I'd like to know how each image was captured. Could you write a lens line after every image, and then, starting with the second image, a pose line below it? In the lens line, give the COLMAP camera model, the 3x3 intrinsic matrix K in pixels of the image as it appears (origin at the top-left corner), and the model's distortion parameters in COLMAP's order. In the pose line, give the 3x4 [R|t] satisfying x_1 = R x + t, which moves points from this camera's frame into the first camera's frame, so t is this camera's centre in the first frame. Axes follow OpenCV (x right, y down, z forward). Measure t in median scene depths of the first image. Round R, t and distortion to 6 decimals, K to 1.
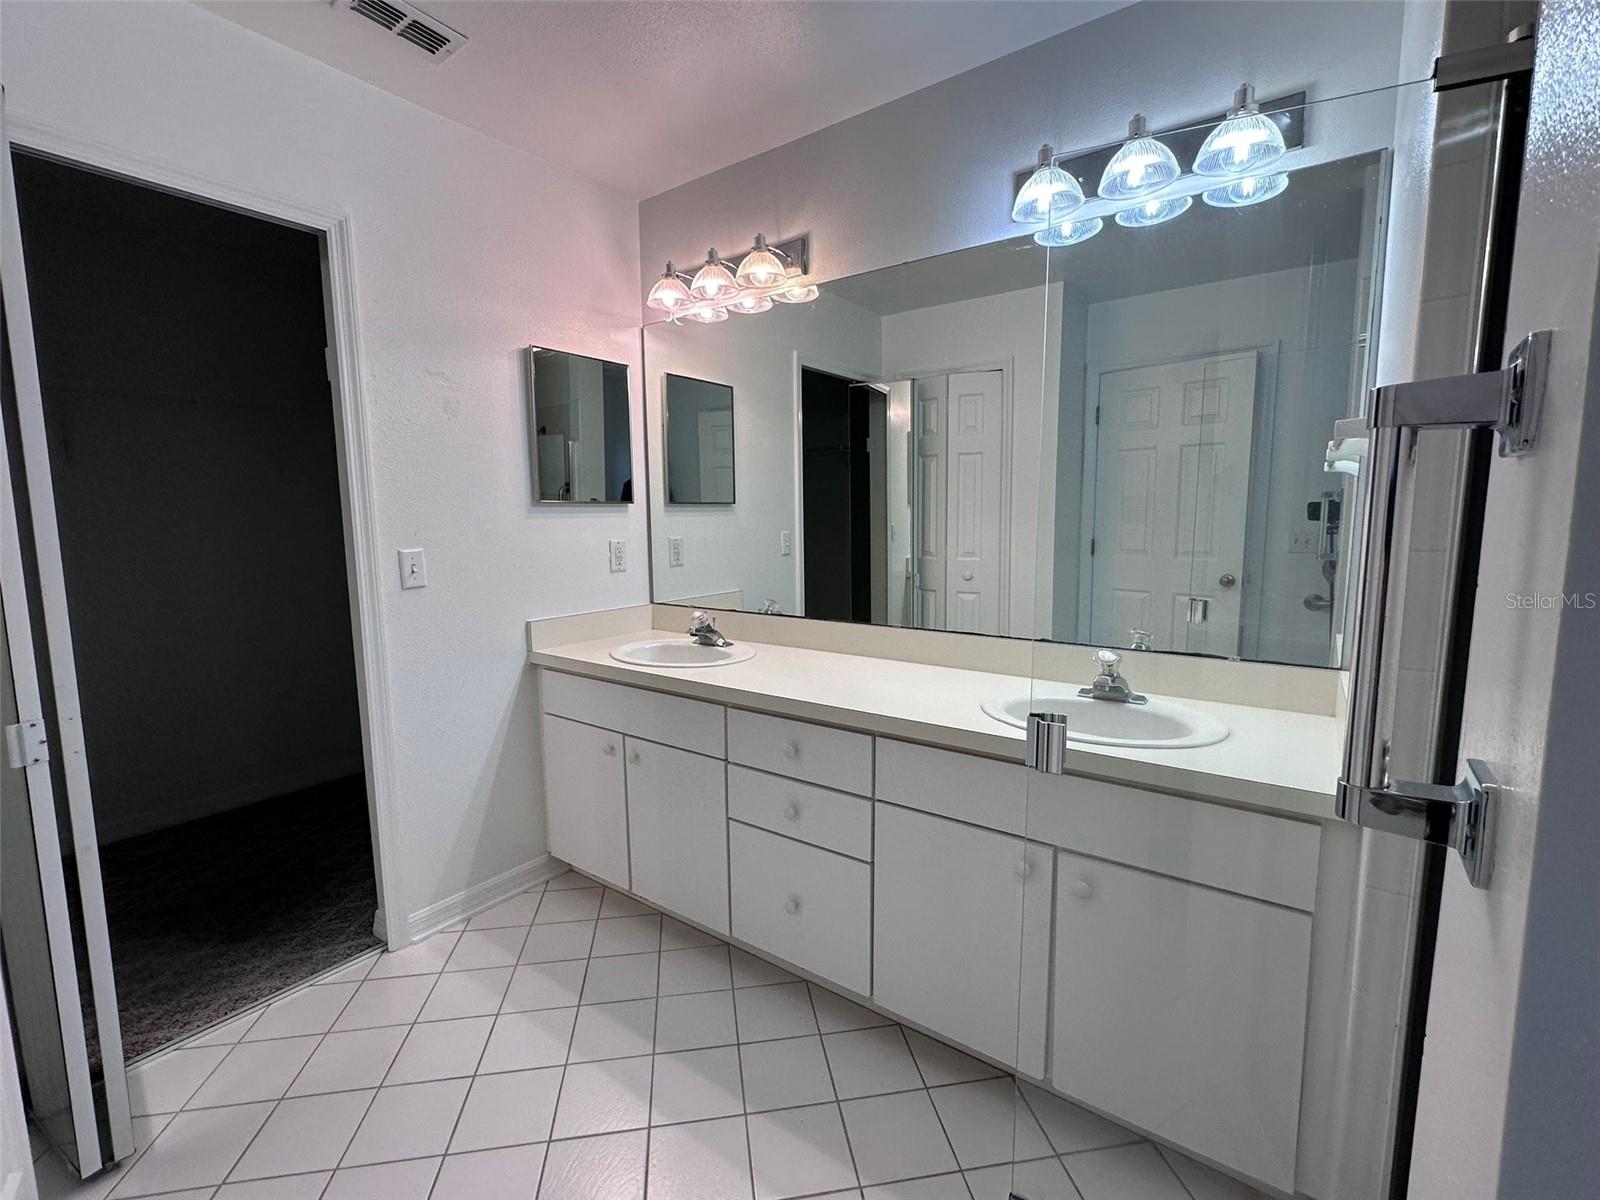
lens RADIAL K [[720.0, 0, 800.0], [0, 720.0, 600.0], [0, 0, 1]] dist [-0.001664, 0.000349]
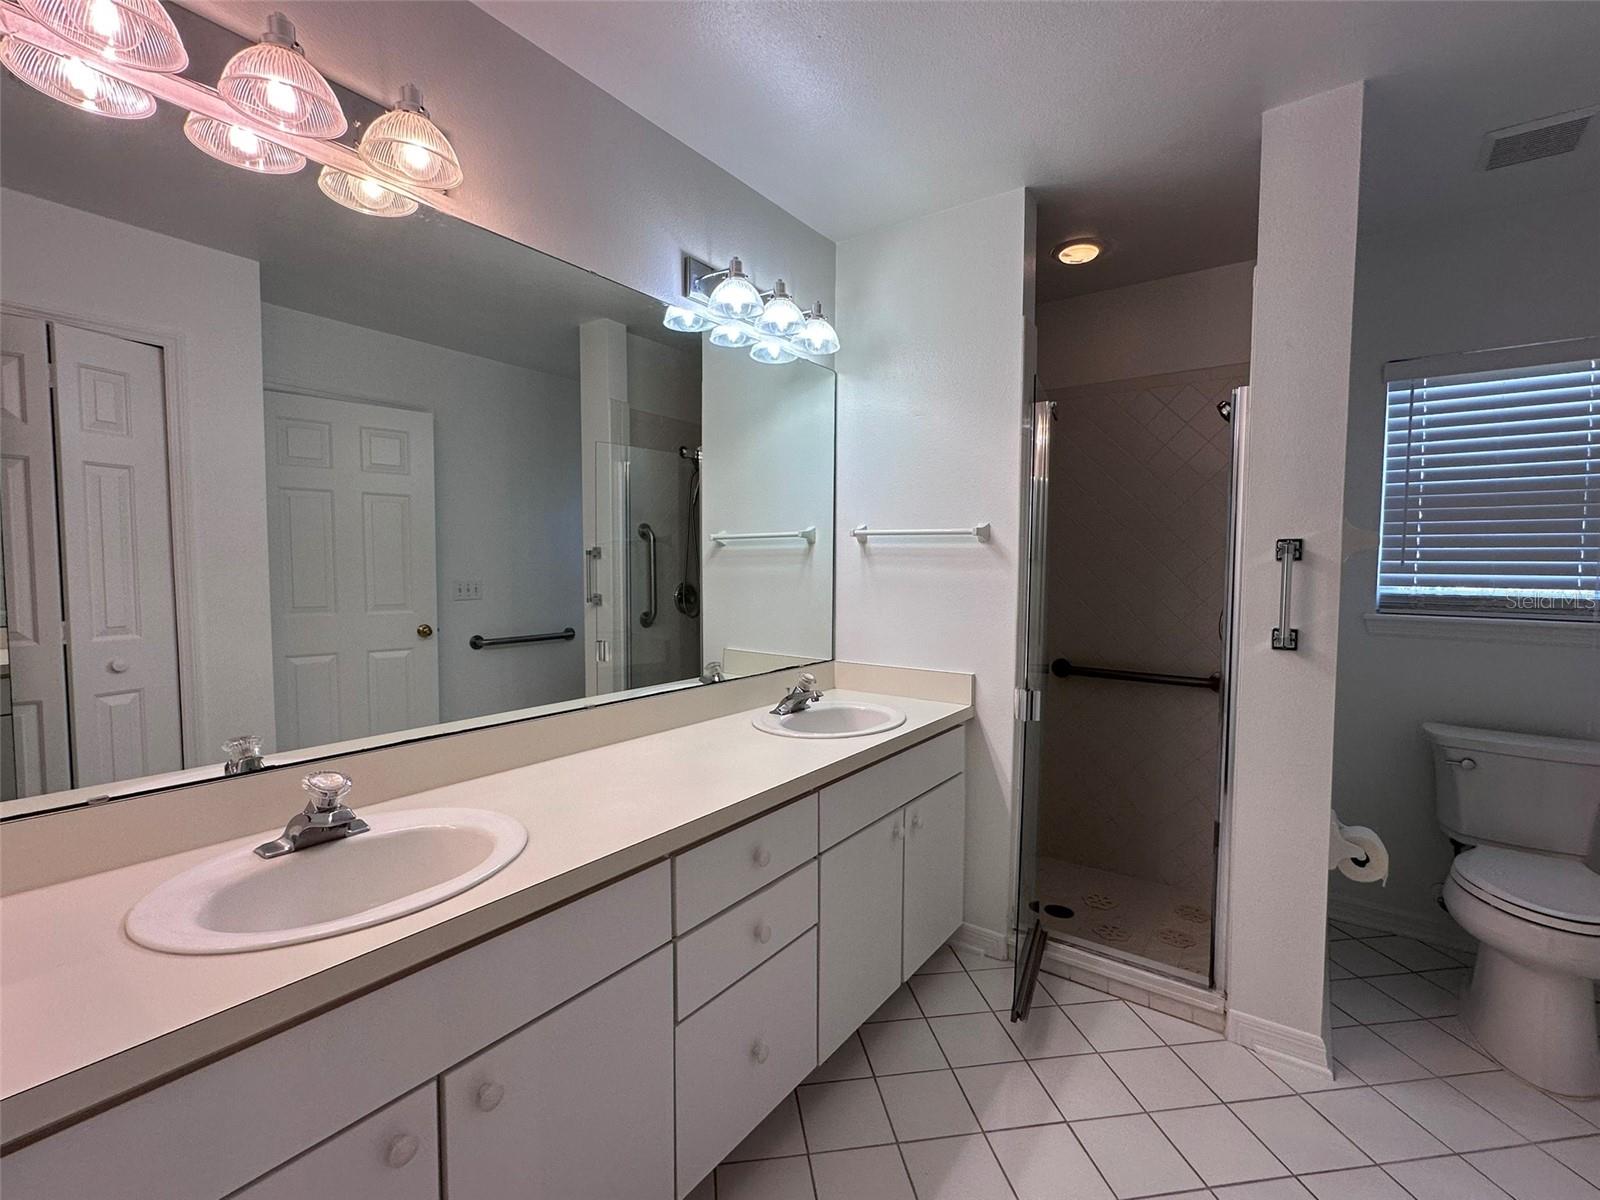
lens RADIAL K [[720.0, 0, 800.0], [0, 720.0, 600.0], [0, 0, 1]] dist [-0.001664, 0.000349]
pose [[0.001192, -0.048081, 0.998843, -0.612709], [0.109384, 0.992856, 0.047663, -0.089202], [-0.993999, 0.109200, 0.006443, 0.683883]]
